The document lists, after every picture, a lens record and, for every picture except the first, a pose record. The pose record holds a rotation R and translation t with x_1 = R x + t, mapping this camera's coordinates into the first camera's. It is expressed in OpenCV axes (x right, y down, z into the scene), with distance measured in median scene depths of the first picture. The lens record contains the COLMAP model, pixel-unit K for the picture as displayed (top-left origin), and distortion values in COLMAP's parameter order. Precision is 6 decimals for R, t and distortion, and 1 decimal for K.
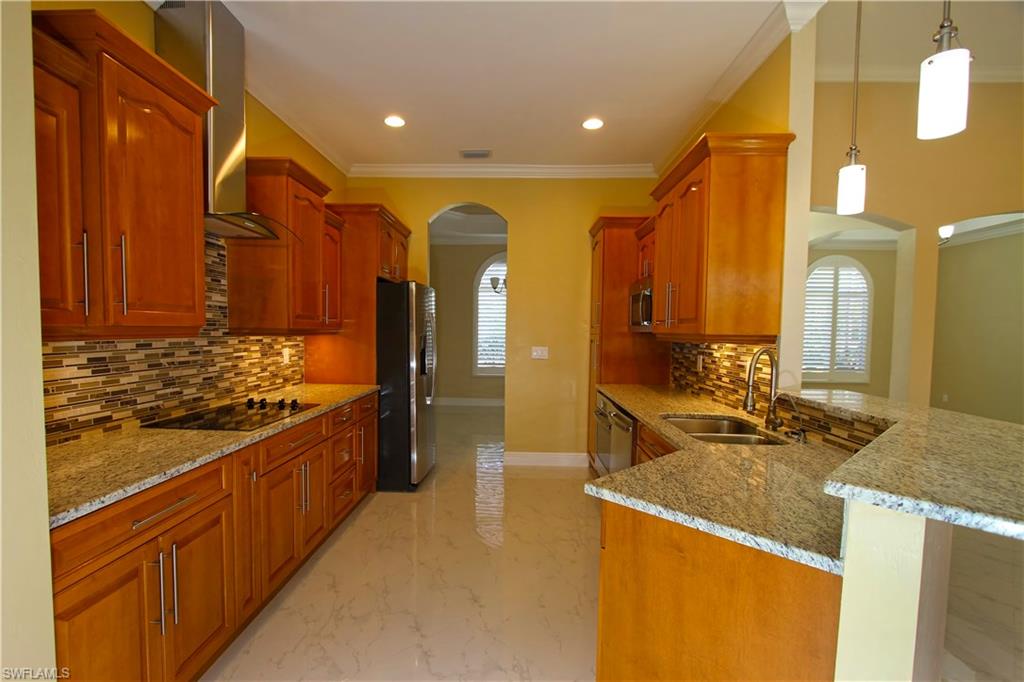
lens RADIAL K [[466.3, 0, 510.1], [0, 466.3, 352.0], [0, 0, 1]] dist [-0.015824, -0.001575]
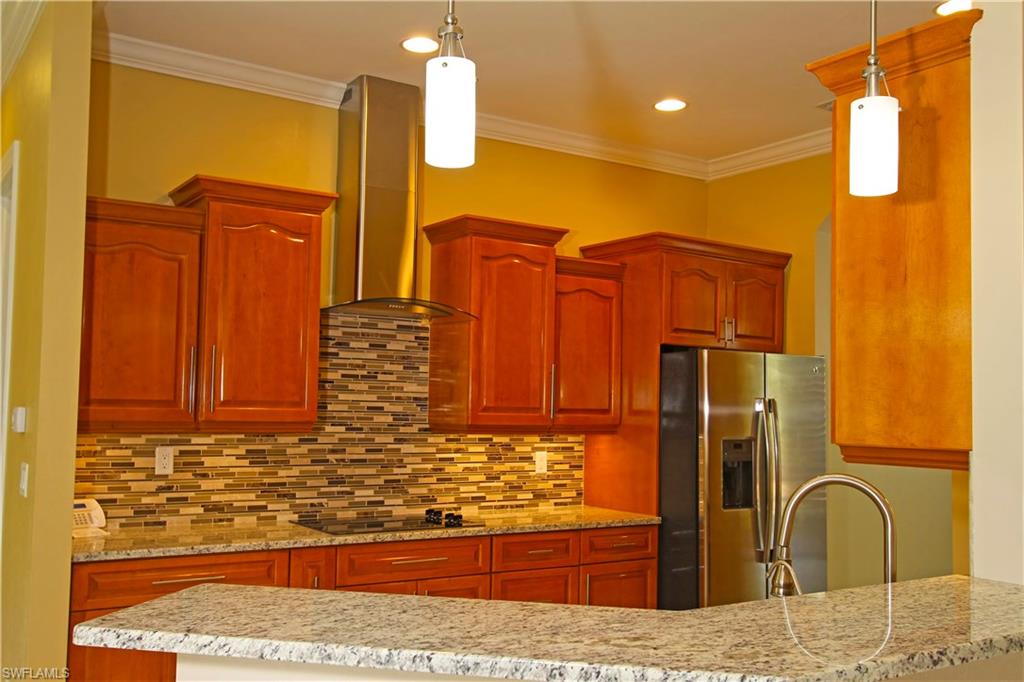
lens RADIAL K [[977.7, 0, 513.1], [0, 977.7, 341.2], [0, 0, 1]] dist [-0.000648, 0.000000]
pose [[0.581004, -0.059827, -0.811699, 0.983237], [-0.048752, 0.992946, -0.108082, -0.016331], [0.812439, 0.102368, 0.573989, 0.100709]]
